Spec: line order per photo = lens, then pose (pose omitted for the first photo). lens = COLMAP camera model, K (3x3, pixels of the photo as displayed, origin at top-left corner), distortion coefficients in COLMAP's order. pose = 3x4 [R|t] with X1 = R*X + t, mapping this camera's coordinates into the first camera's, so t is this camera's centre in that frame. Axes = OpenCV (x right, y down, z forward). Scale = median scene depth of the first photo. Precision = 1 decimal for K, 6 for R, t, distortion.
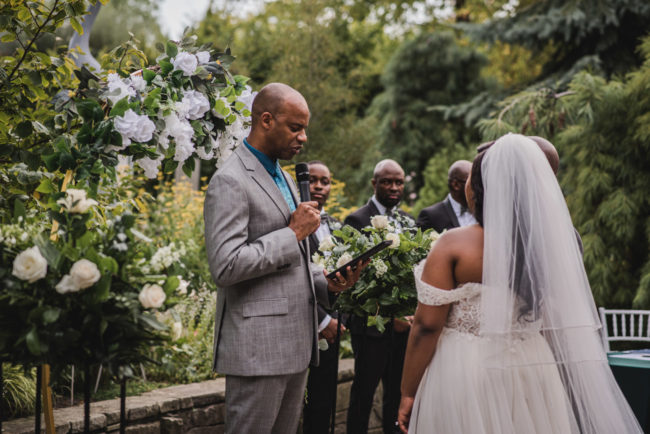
lens RADIAL K [[1600.1, 0, 324.8], [0, 1600.1, 217.2], [0, 0, 1]] dist [0.031920, 0.000000]
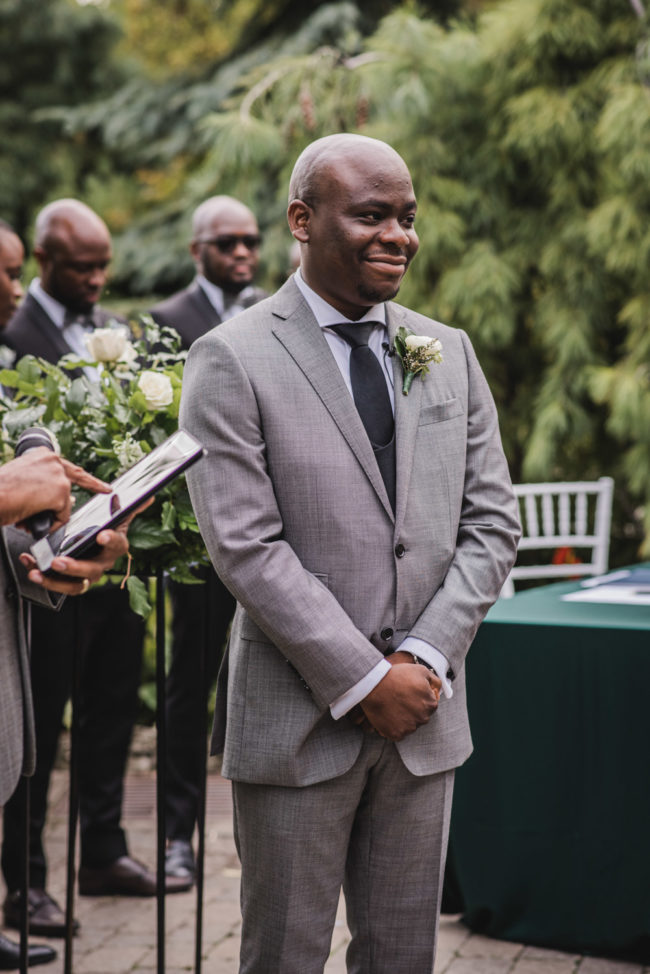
lens RADIAL K [[2397.6, 0, 325.6], [0, 2397.6, 486.0], [0, 0, 1]] dist [0.031920, 0.000000]
pose [[0.975456, -0.065372, 0.210269, -0.029841], [0.049083, 0.995441, 0.081782, -0.005876], [-0.214656, -0.069454, 0.974217, 0.259131]]
